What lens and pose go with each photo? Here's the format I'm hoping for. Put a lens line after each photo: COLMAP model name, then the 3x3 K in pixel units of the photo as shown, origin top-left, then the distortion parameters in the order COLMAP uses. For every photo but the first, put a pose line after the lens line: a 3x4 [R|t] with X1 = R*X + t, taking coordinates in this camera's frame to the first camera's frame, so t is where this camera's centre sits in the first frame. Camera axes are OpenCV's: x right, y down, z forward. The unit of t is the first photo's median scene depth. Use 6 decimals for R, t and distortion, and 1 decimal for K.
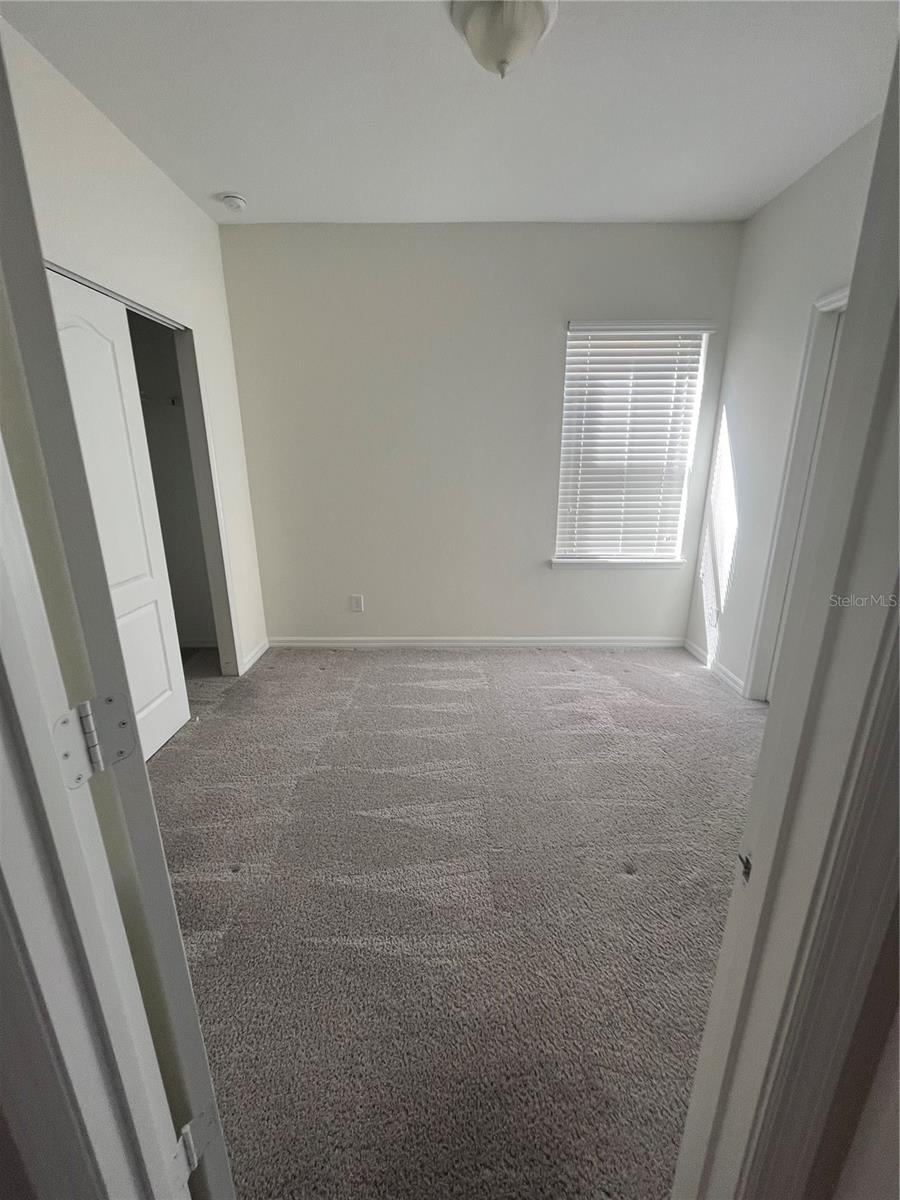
lens RADIAL K [[486.3, 0, 455.8], [0, 486.3, 596.6], [0, 0, 1]] dist [0.000899, 0.000034]
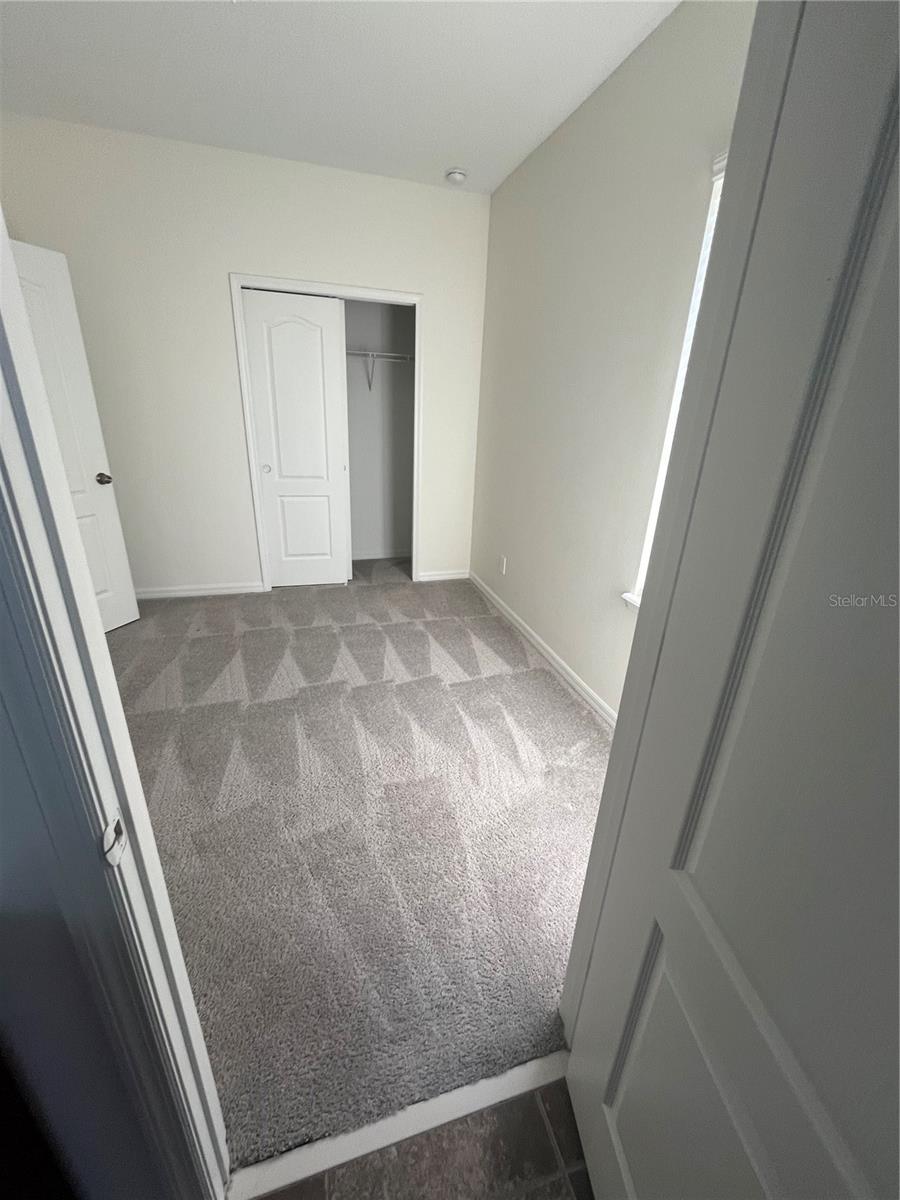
lens RADIAL K [[486.3, 0, 455.8], [0, 486.3, 596.6], [0, 0, 1]] dist [0.000899, 0.000034]
pose [[0.291077, 0.370211, -0.882167, 0.913068], [-0.309097, 0.909033, 0.279497, -0.240135], [0.905391, 0.191320, 0.379029, 0.753306]]
